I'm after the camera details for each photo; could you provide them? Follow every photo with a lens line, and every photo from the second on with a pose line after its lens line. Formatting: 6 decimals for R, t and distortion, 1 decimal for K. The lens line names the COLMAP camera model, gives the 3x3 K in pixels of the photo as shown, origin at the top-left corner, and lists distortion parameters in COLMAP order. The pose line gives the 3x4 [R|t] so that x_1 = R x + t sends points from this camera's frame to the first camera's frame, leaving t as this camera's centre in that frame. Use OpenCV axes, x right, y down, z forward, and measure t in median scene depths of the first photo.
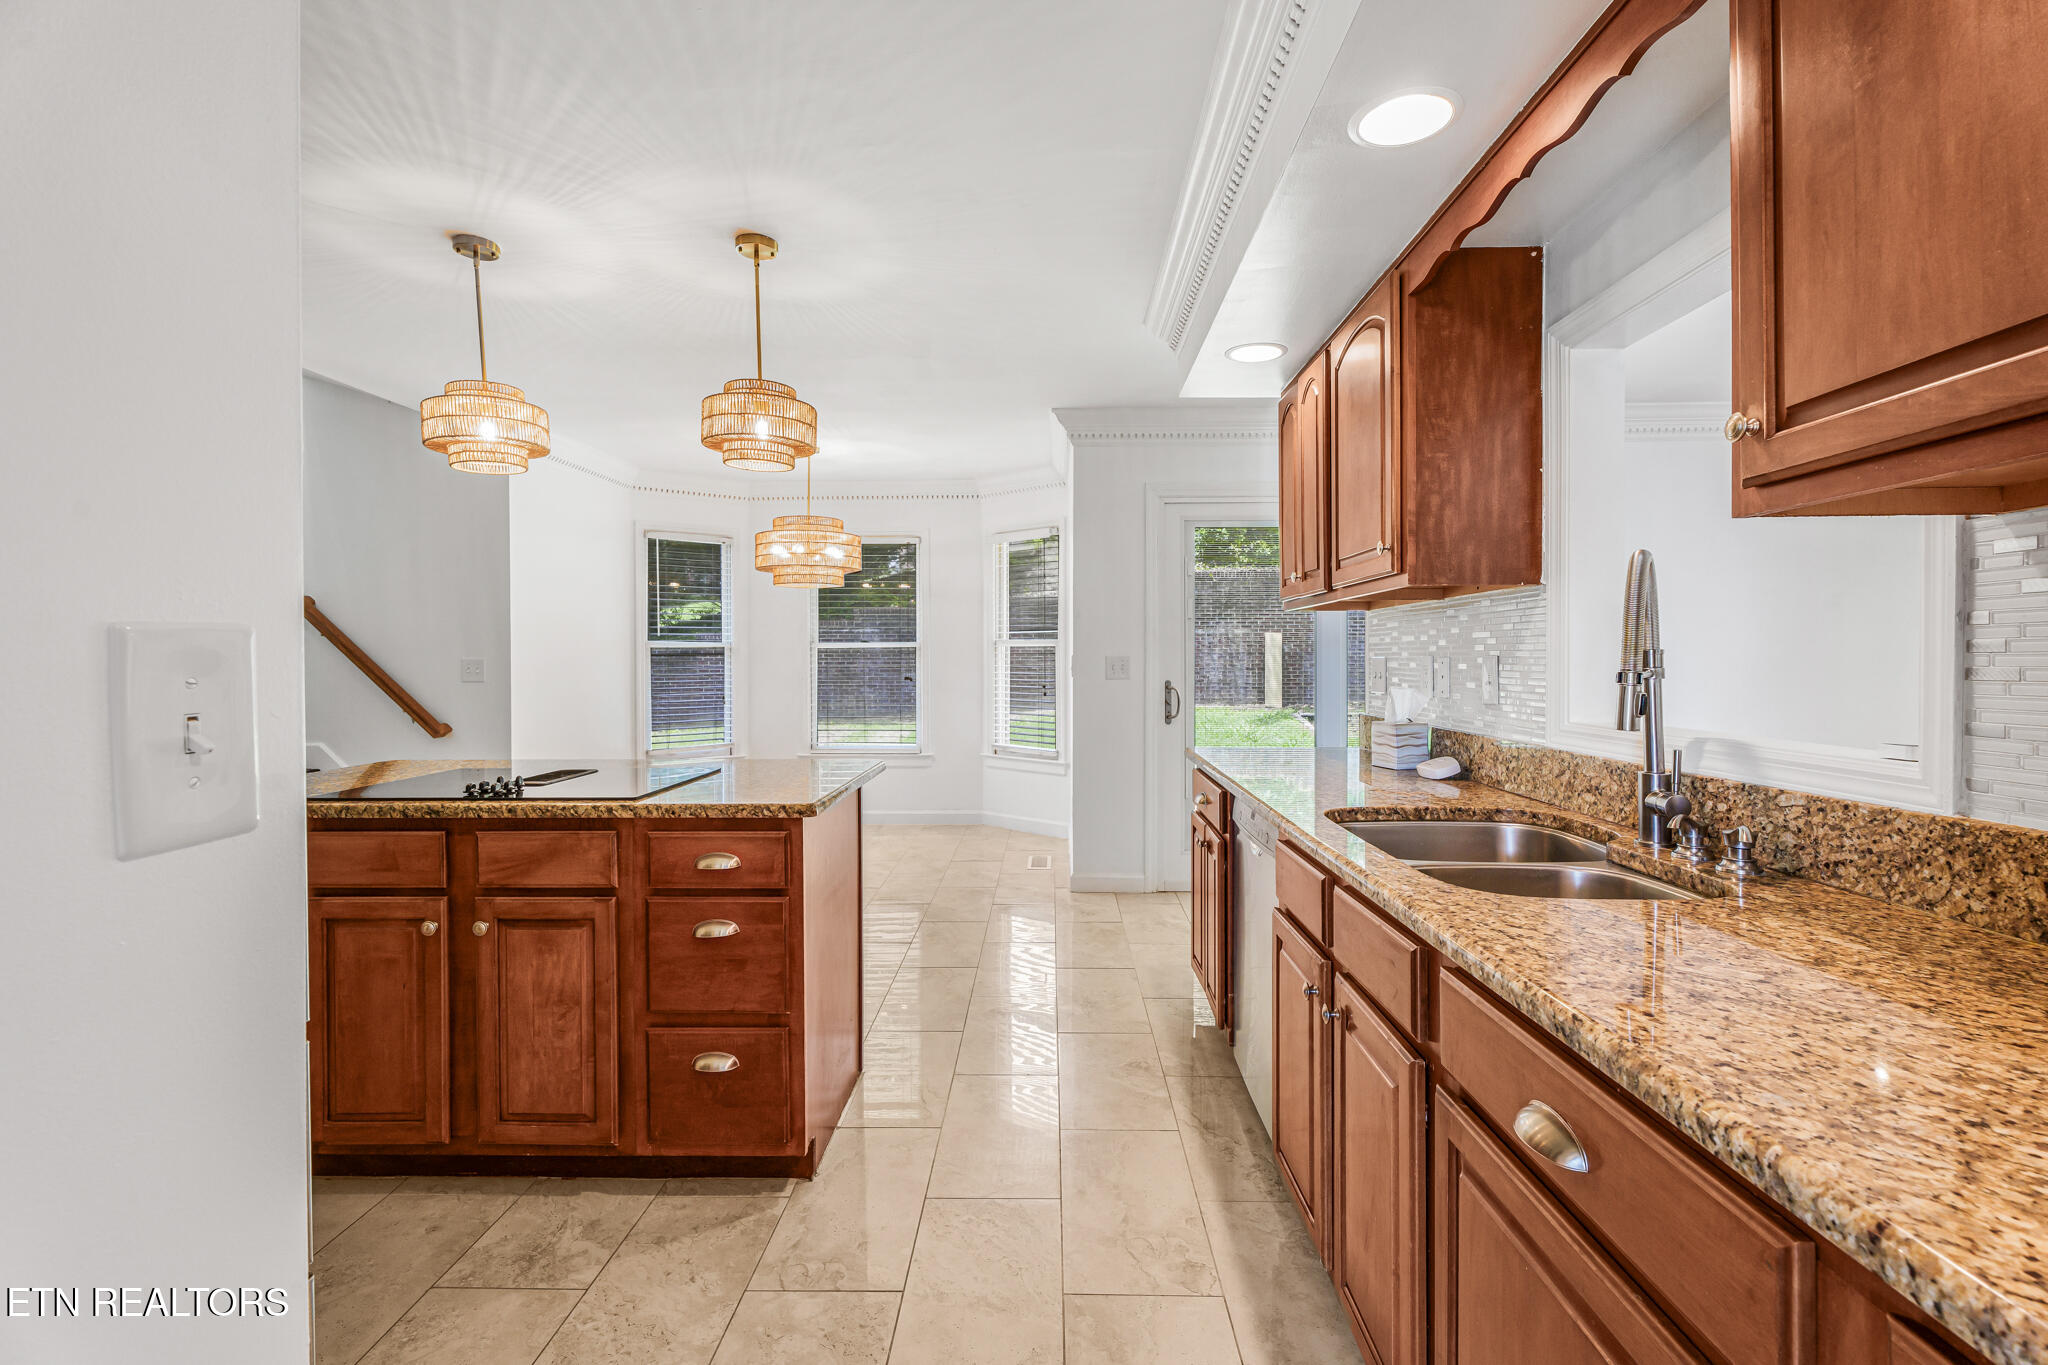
lens RADIAL K [[914.3, 0, 1036.2], [0, 914.3, 662.7], [0, 0, 1]] dist [0.001490, 0.000147]
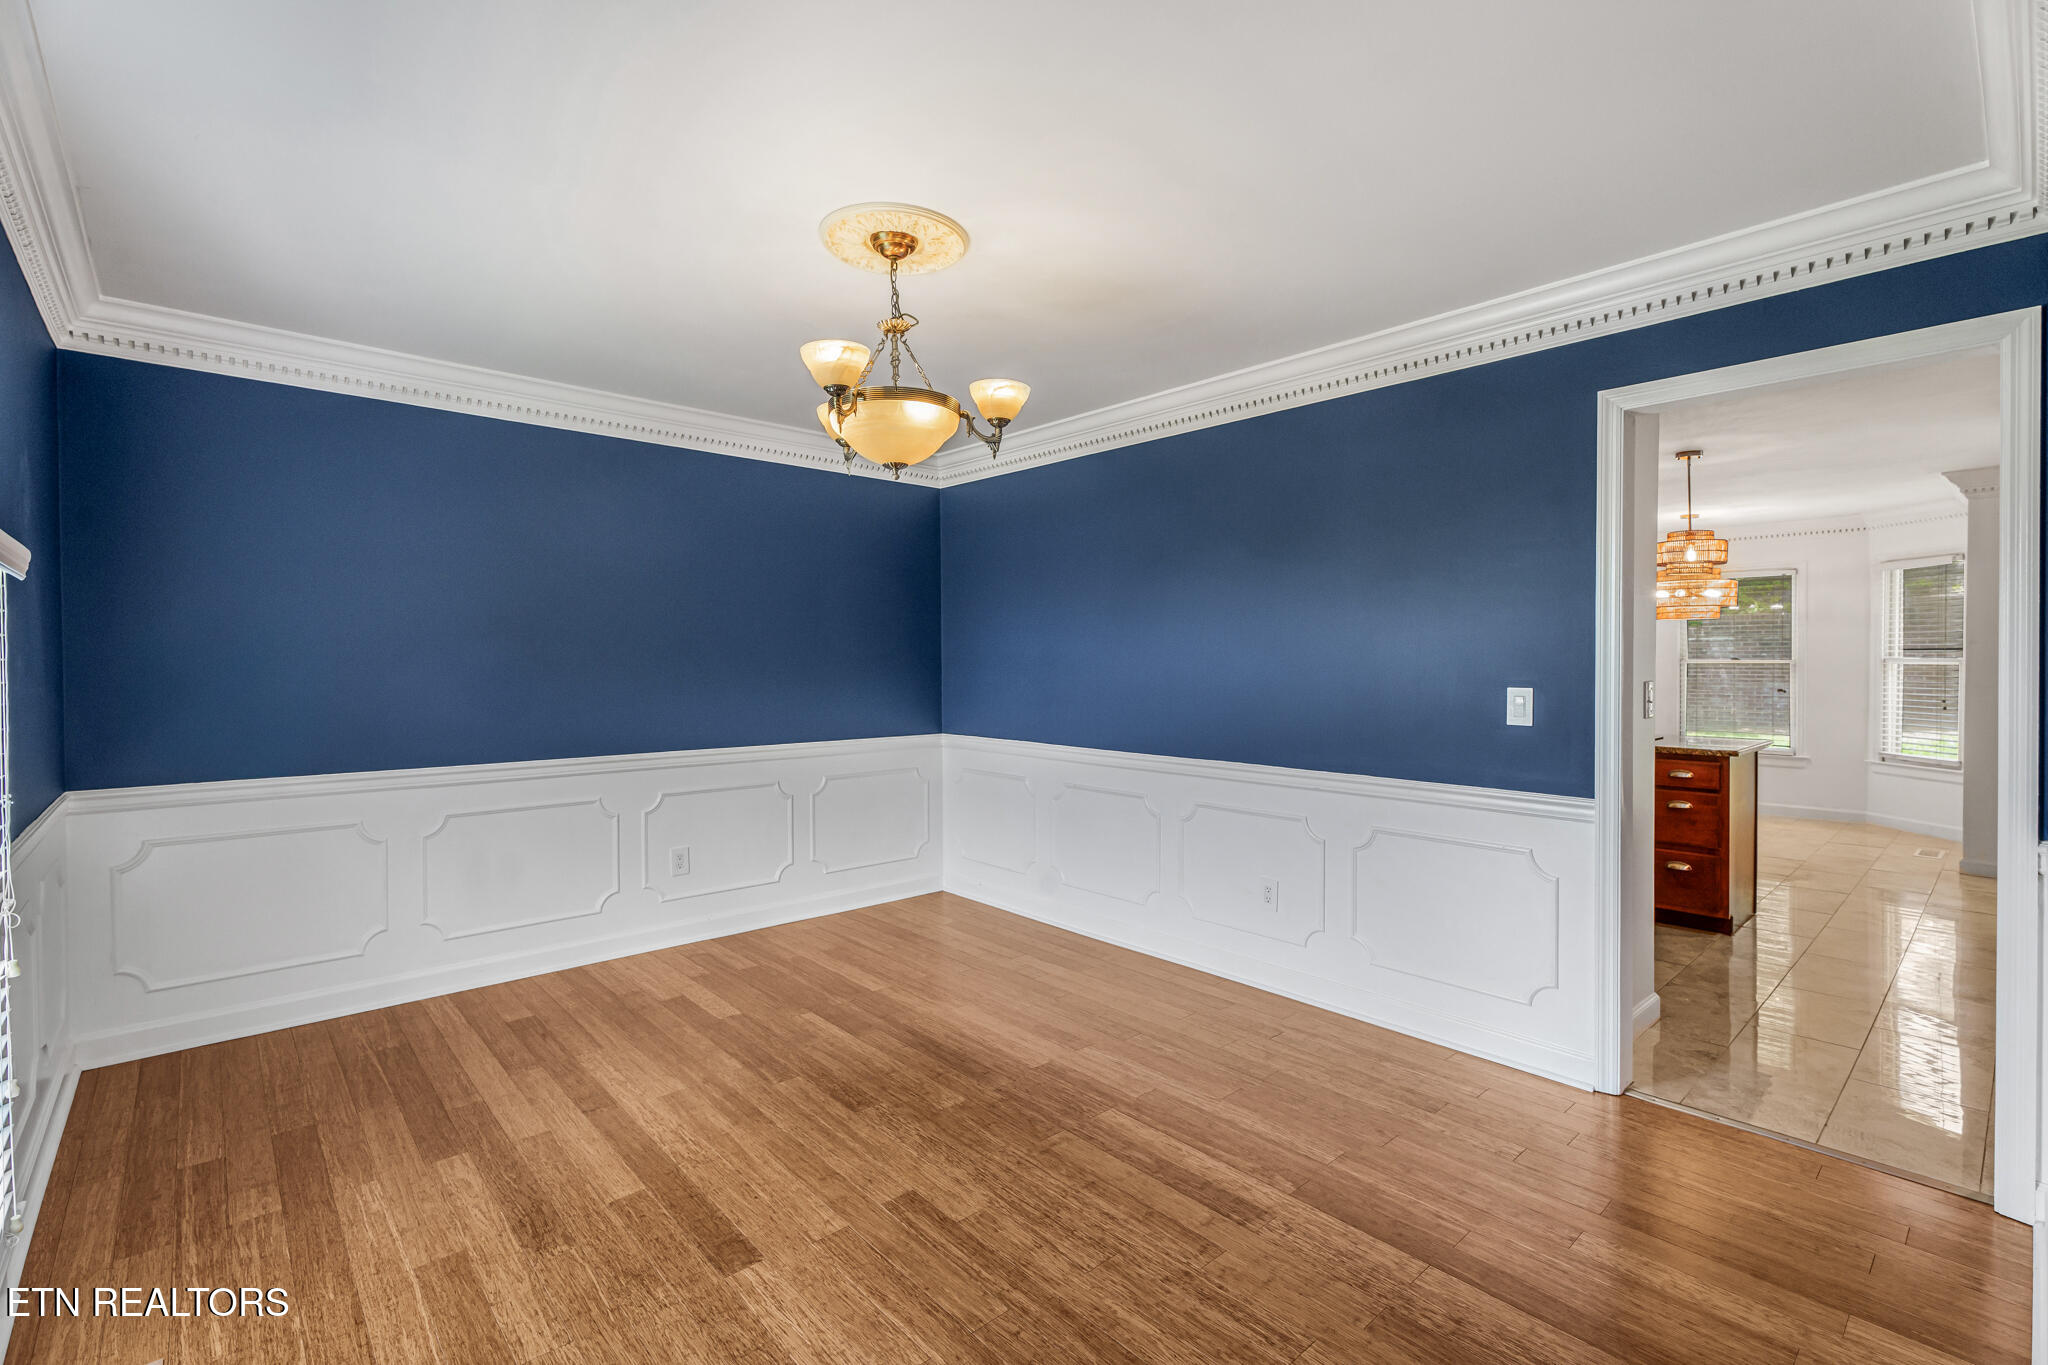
lens RADIAL K [[914.3, 0, 1036.2], [0, 914.3, 662.7], [0, 0, 1]] dist [0.001490, 0.000147]
pose [[0.687824, 0.010075, -0.725807, 0.154661], [-0.011603, 0.999929, 0.002885, -0.032472], [0.725784, 0.006438, 0.687892, -1.431564]]
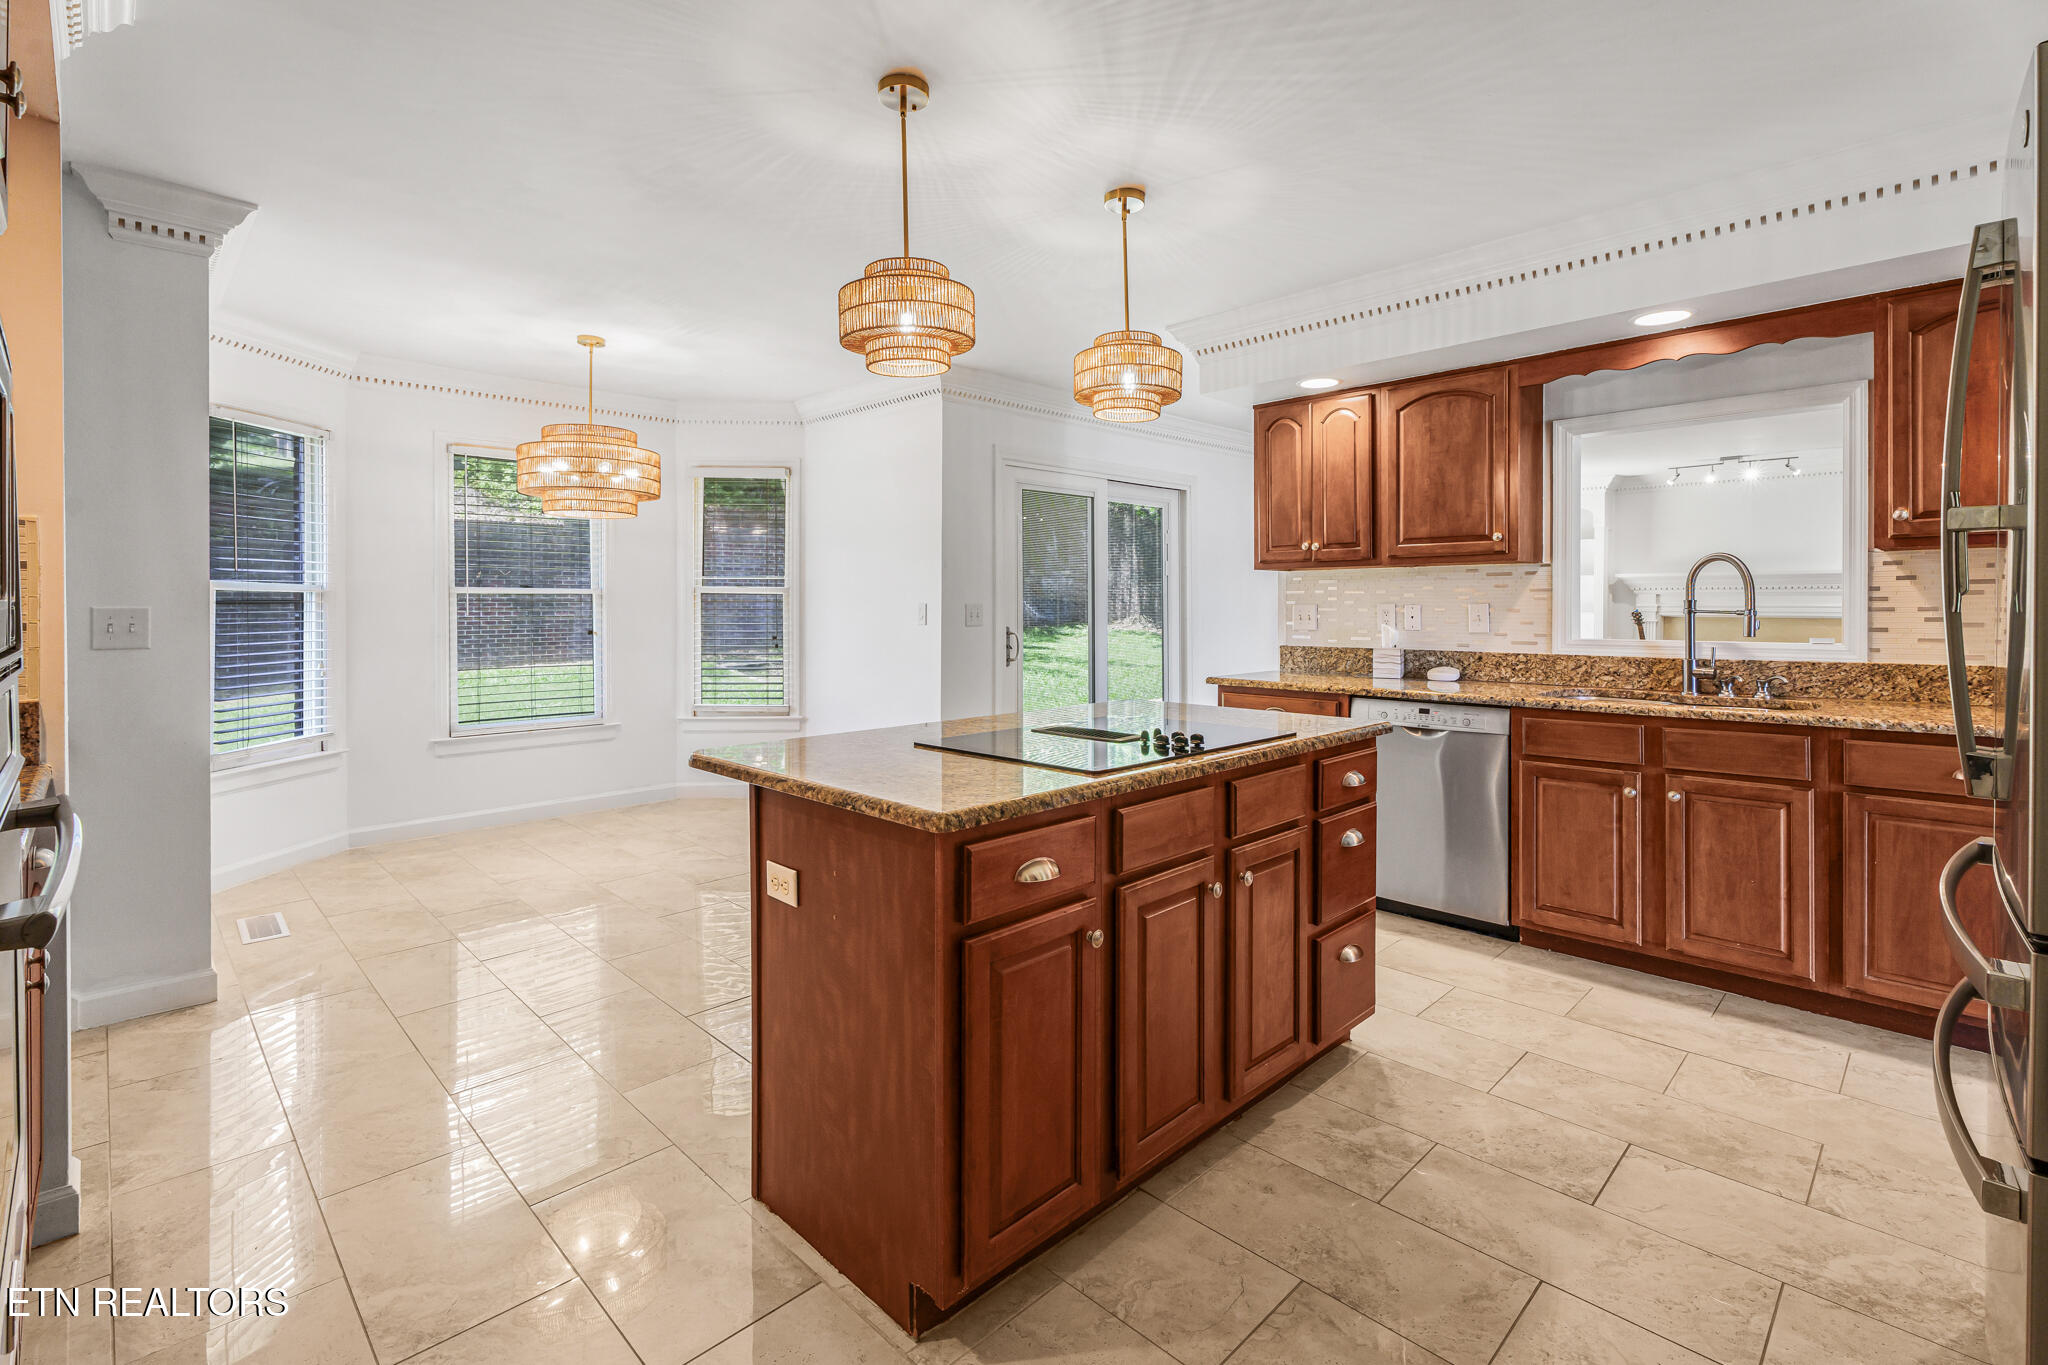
lens RADIAL K [[930.1, 0, 1022.7], [0, 930.1, 598.8], [0, 0, 1]] dist [-0.000592, -0.000069]
pose [[0.703570, 0.005207, 0.710607, -1.273347], [0.005232, 0.999908, -0.012508, 0.000469], [-0.710606, 0.012518, 0.703478, 0.395578]]
